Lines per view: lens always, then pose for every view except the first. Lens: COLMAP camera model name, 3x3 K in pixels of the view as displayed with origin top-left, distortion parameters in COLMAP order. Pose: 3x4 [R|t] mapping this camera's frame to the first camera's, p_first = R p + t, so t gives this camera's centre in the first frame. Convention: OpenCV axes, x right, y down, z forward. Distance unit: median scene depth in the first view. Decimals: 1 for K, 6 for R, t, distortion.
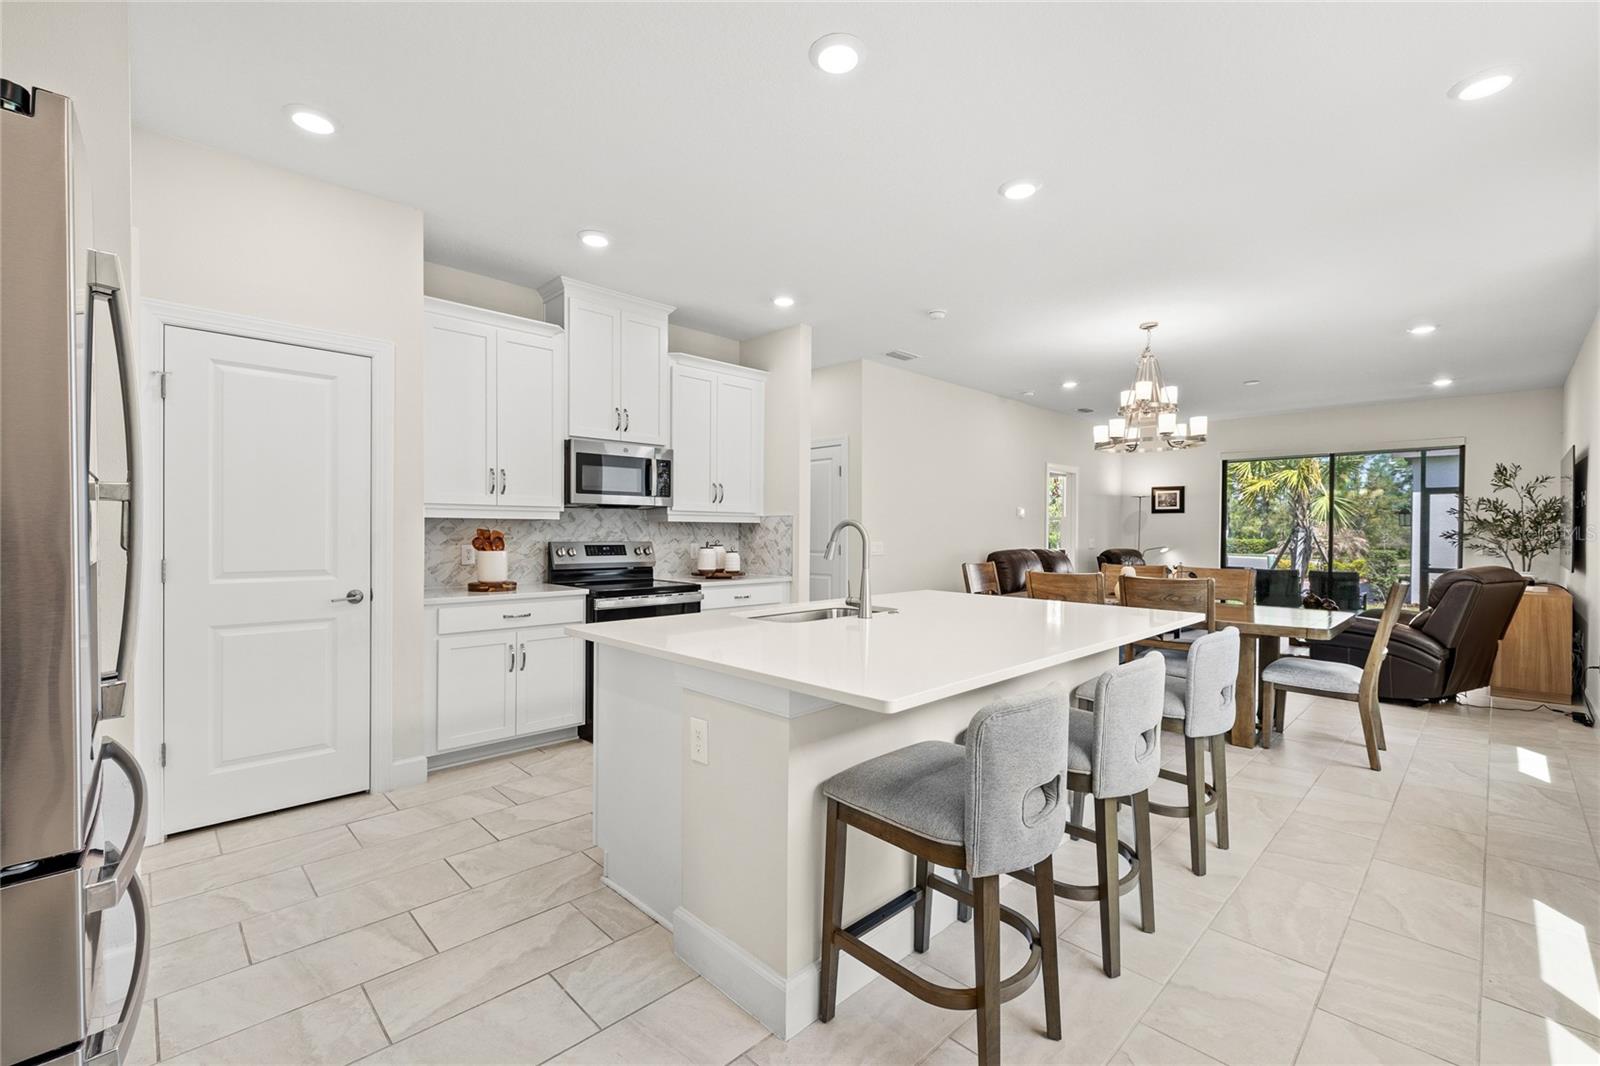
lens RADIAL K [[683.4, 0, 790.5], [0, 683.4, 538.5], [0, 0, 1]] dist [0.001770, -0.000116]
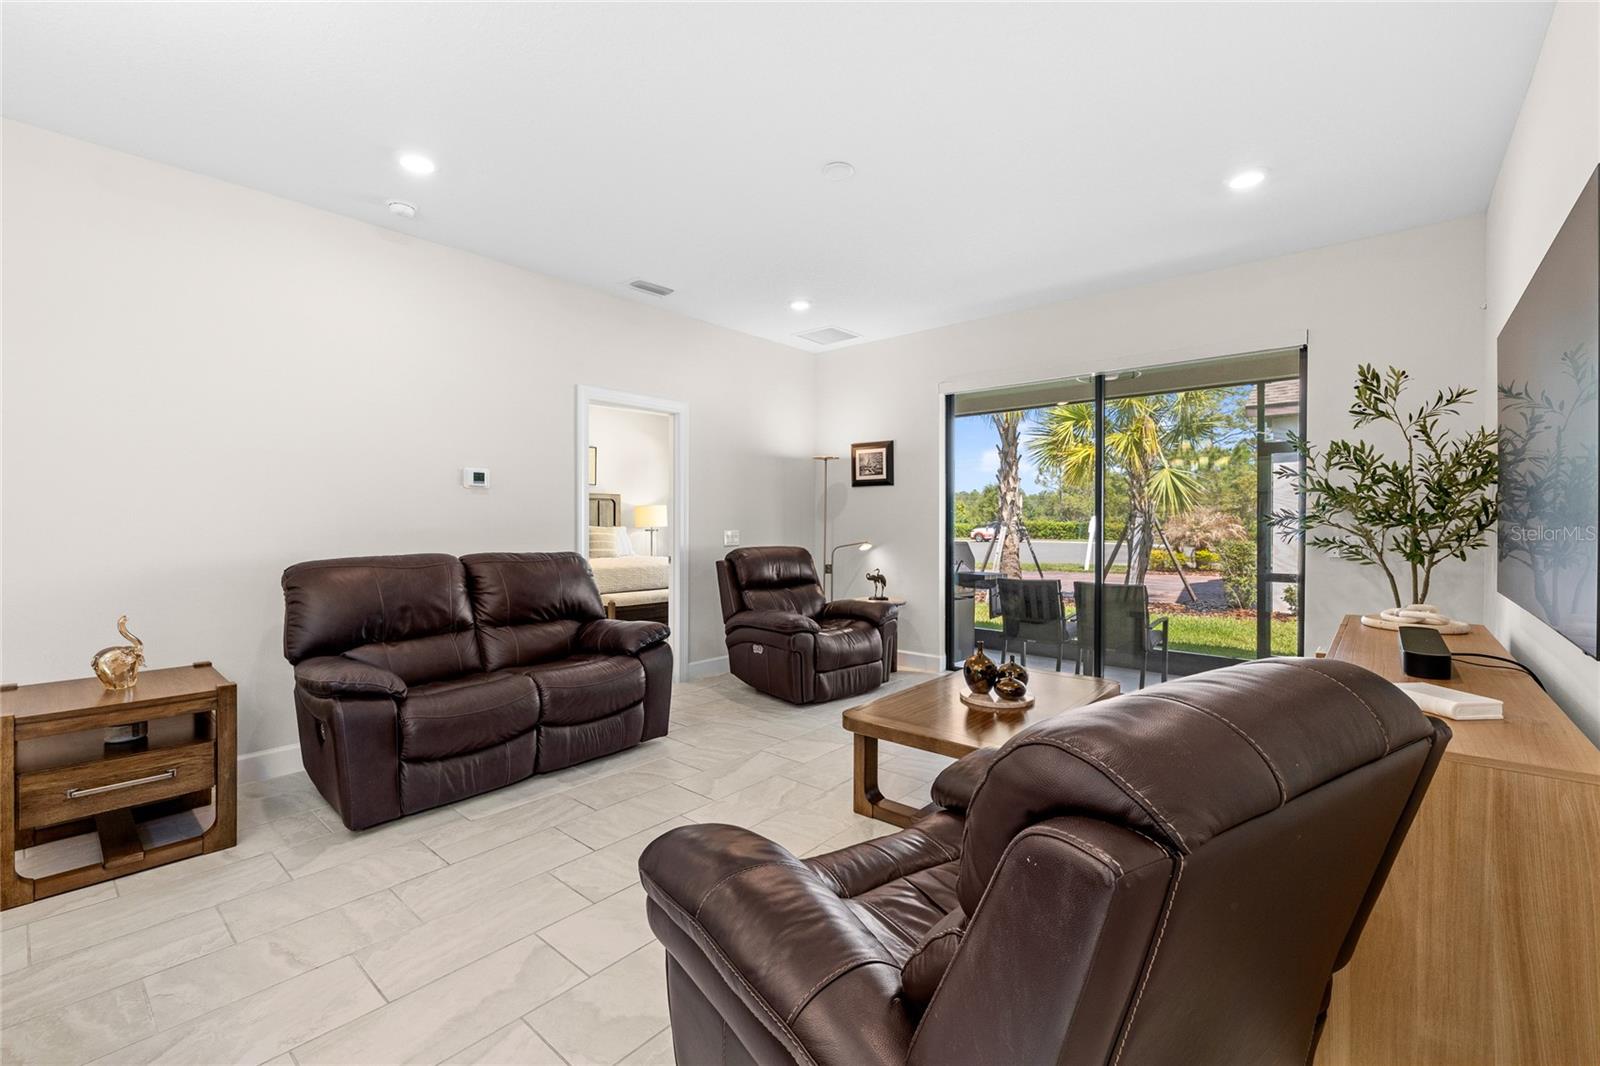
lens RADIAL K [[683.4, 0, 795.0], [0, 683.4, 523.4], [0, 0, 1]] dist [0.001770, -0.000116]
pose [[0.995986, -0.006235, 0.089289, 0.461669], [0.006762, 0.999961, -0.005598, -0.001384], [-0.089250, 0.006179, 0.995990, 0.434732]]
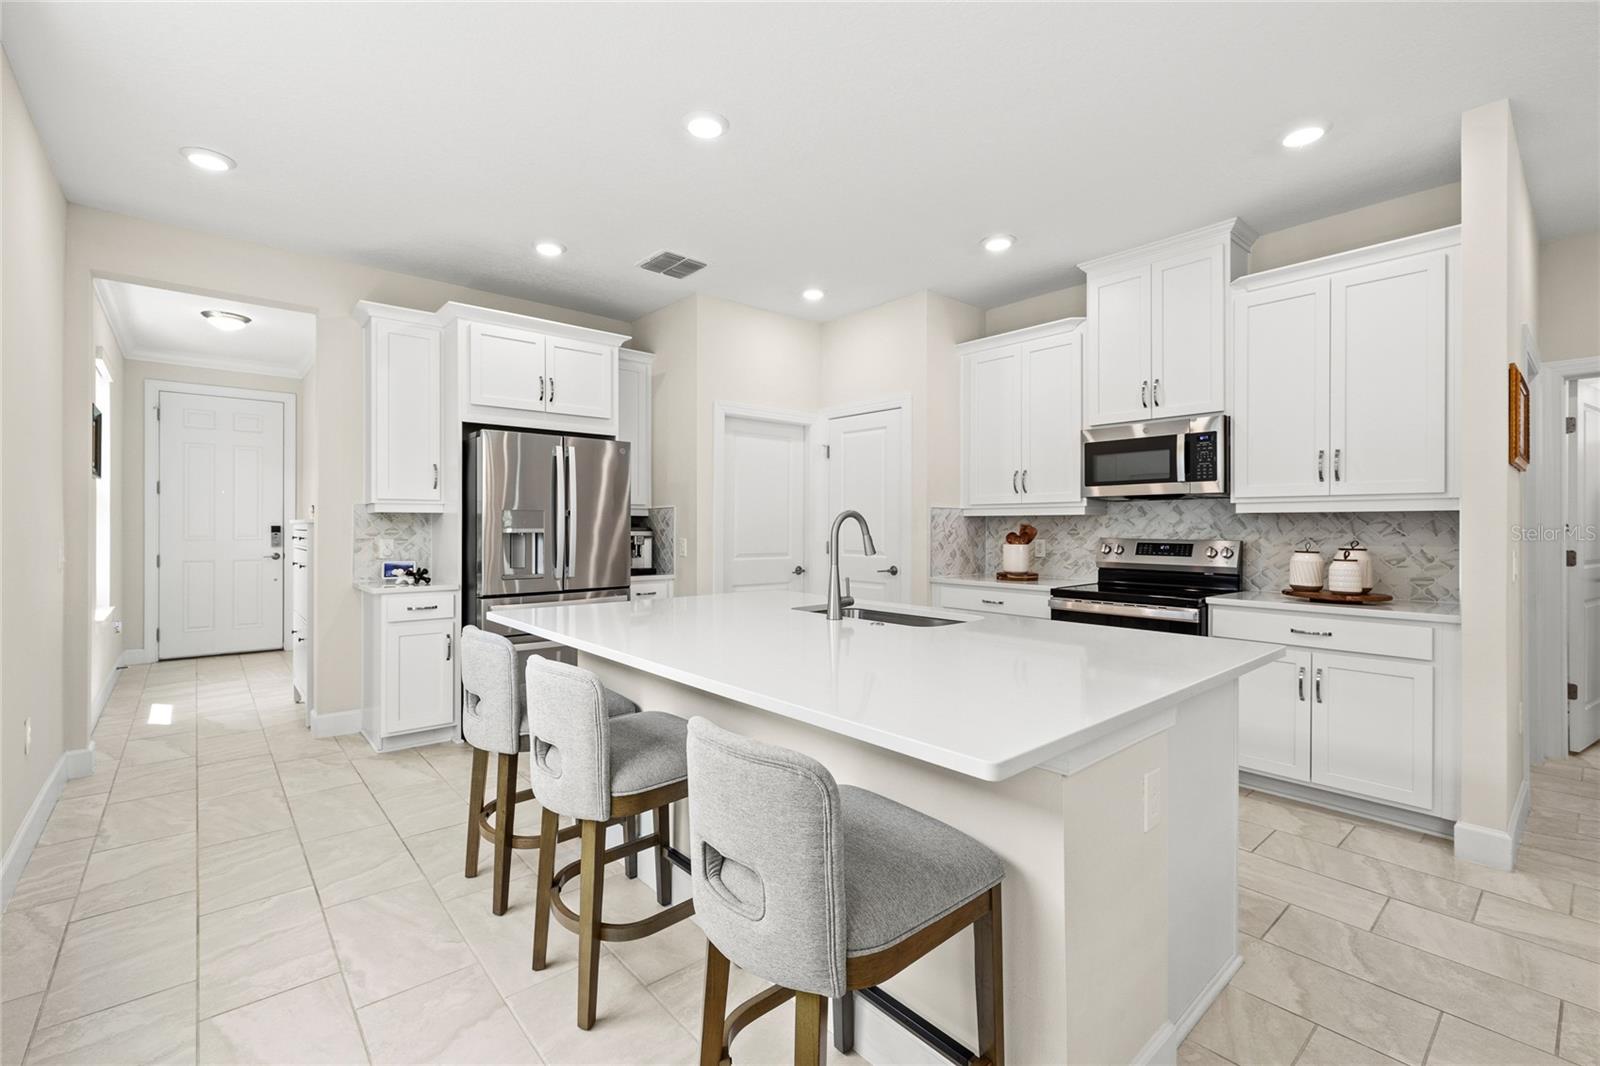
lens RADIAL K [[683.4, 0, 784.7], [0, 683.4, 526.4], [0, 0, 1]] dist [0.001770, -0.000116]
pose [[-0.063359, -0.003503, -0.997985, 1.081924], [-0.012941, 0.999913, -0.002688, -0.005064], [0.997907, 0.012745, -0.063399, 1.058930]]
